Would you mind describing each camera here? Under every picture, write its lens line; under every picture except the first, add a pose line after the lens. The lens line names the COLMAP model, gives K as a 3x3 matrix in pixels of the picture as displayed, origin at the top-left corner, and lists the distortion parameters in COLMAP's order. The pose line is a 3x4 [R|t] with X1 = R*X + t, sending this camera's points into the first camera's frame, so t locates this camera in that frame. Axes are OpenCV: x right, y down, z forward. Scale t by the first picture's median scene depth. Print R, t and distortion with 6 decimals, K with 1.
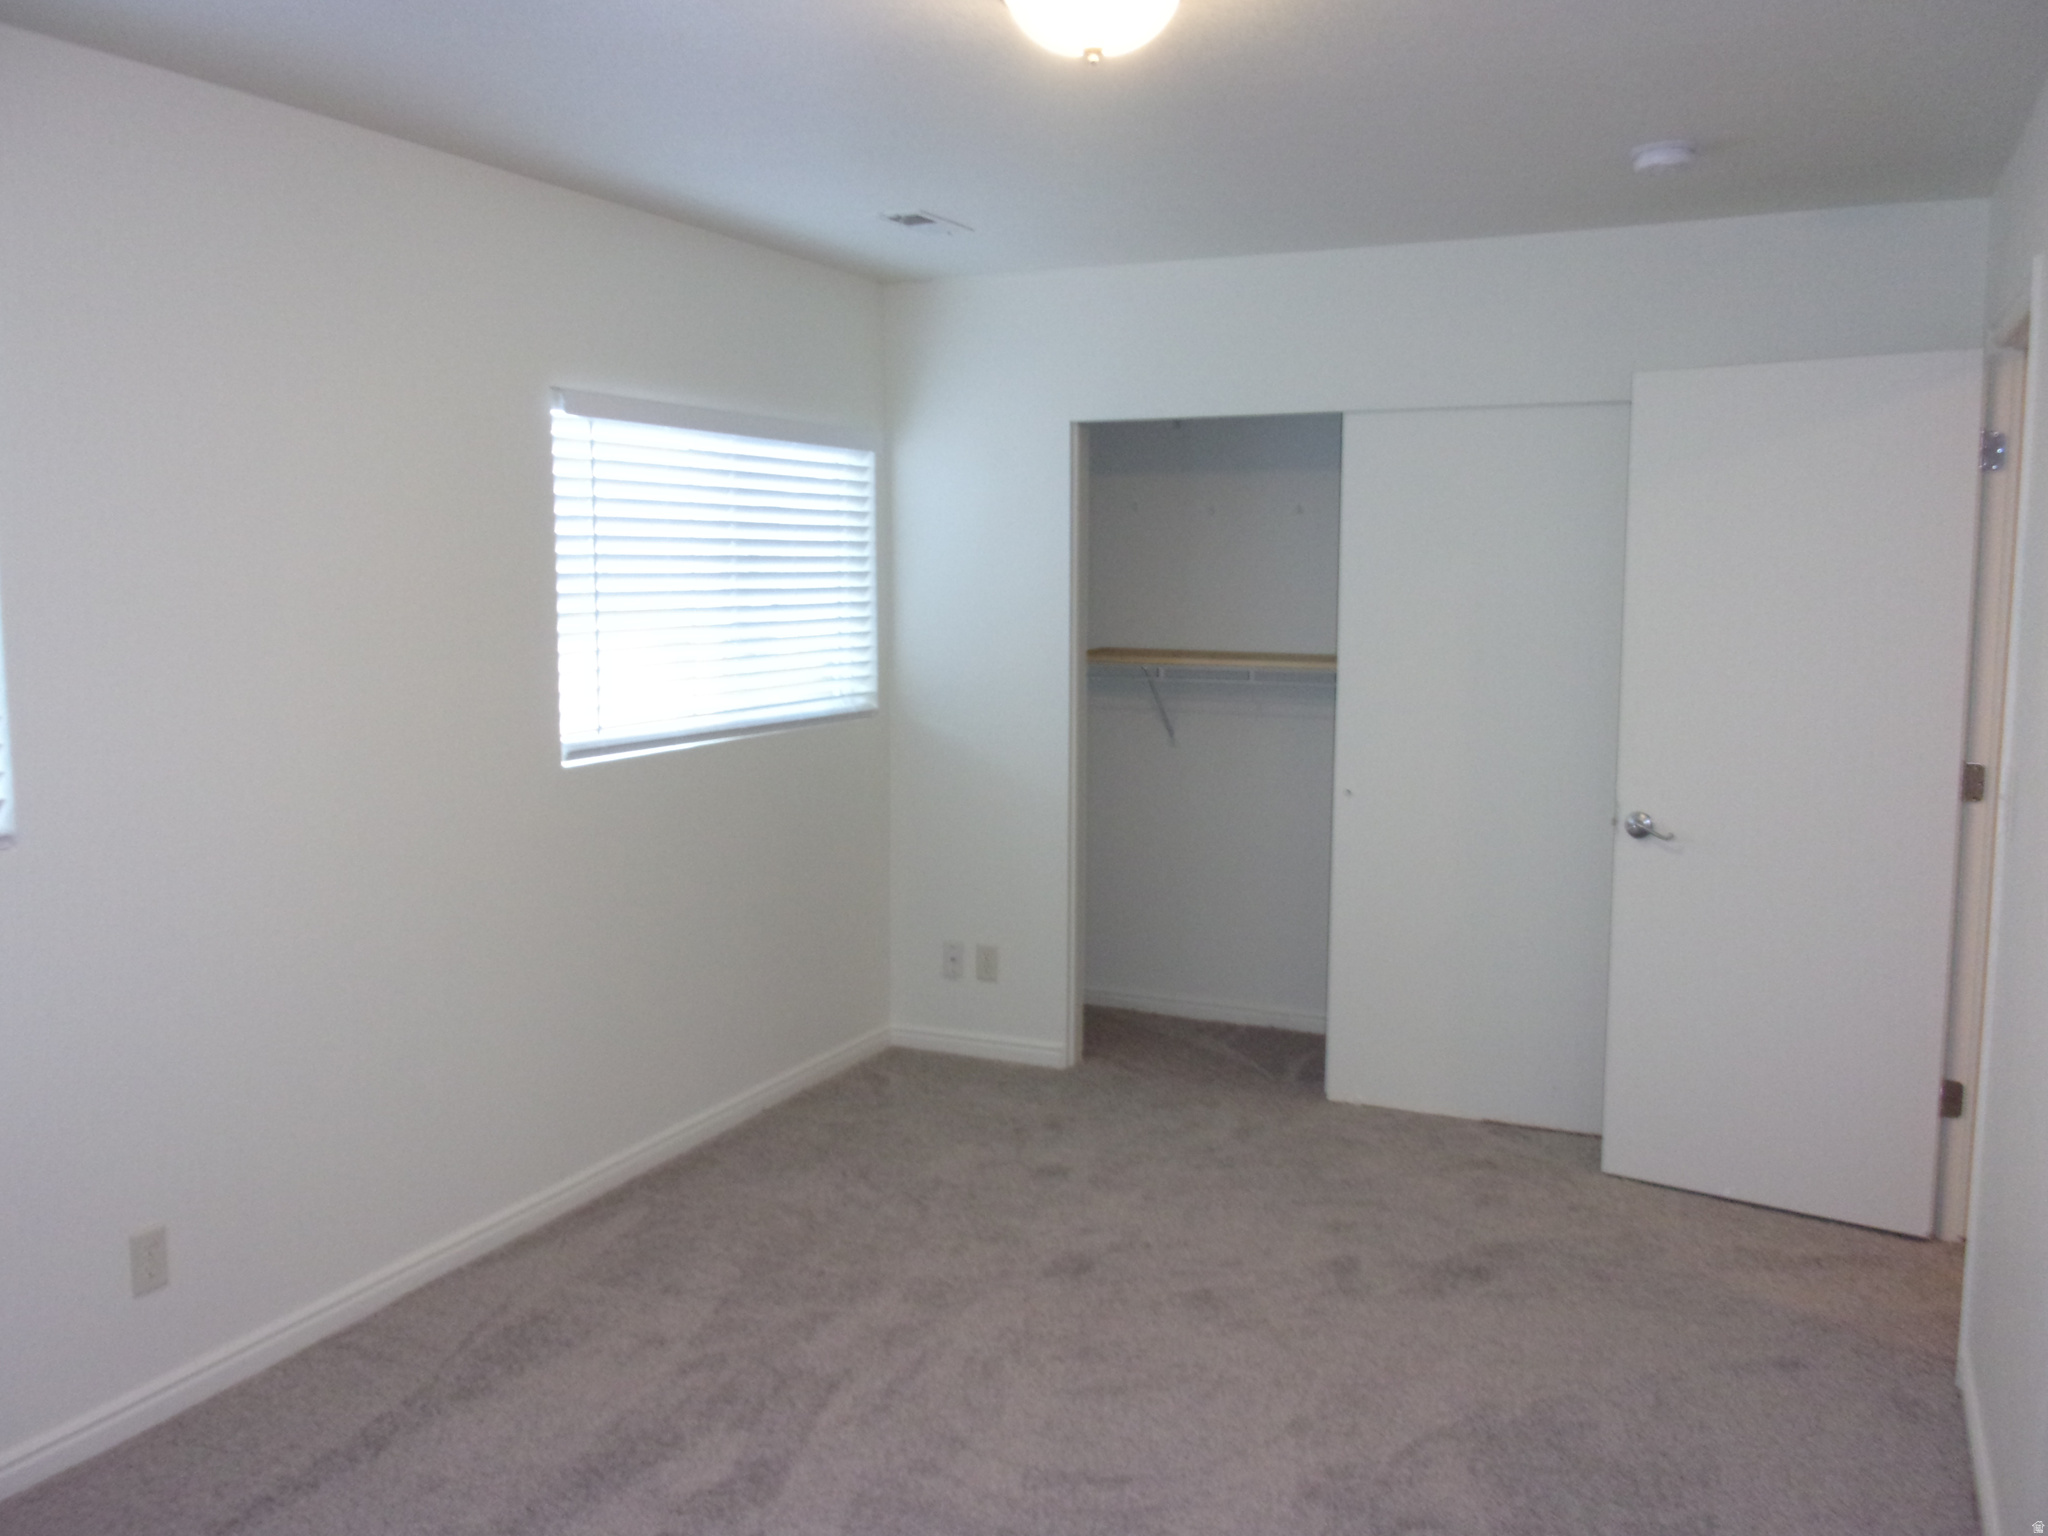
lens RADIAL K [[1704.9, 0, 1023.8], [0, 1704.9, 779.3], [0, 0, 1]] dist [0.020837, -0.048034]
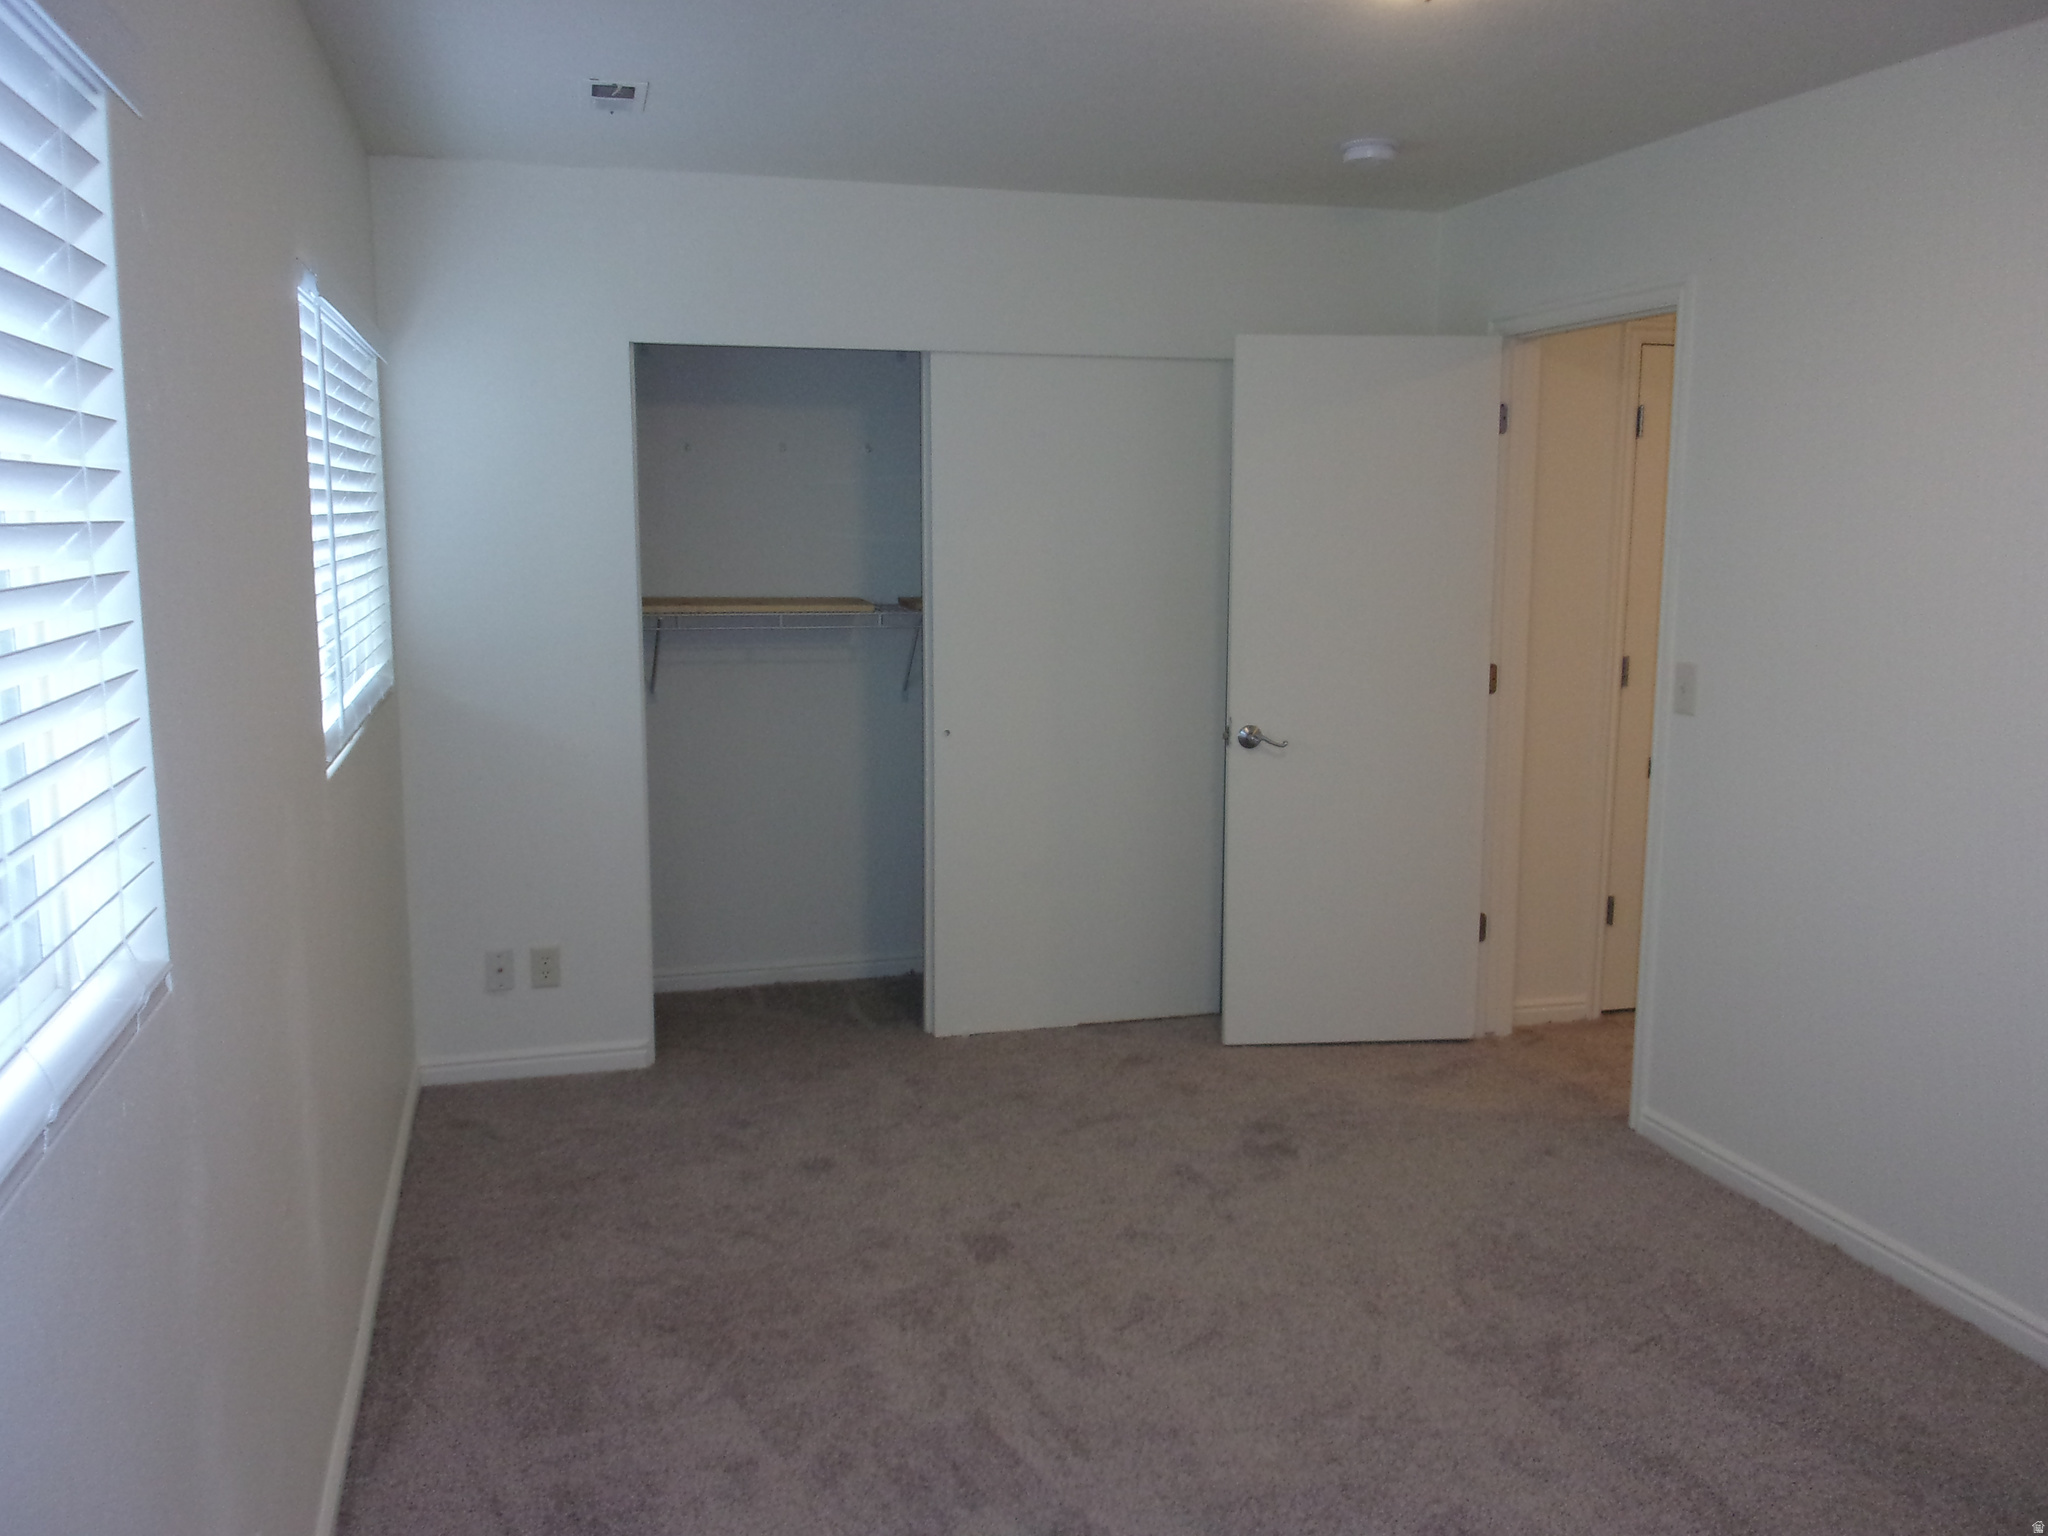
lens RADIAL K [[1704.9, 0, 1020.9], [0, 1704.9, 755.7], [0, 0, 1]] dist [0.020837, -0.048034]
pose [[0.760330, -0.096707, 0.642298, -0.484023], [0.080001, 0.995268, 0.055148, -0.034551], [-0.644591, 0.009454, 0.764469, 0.226820]]
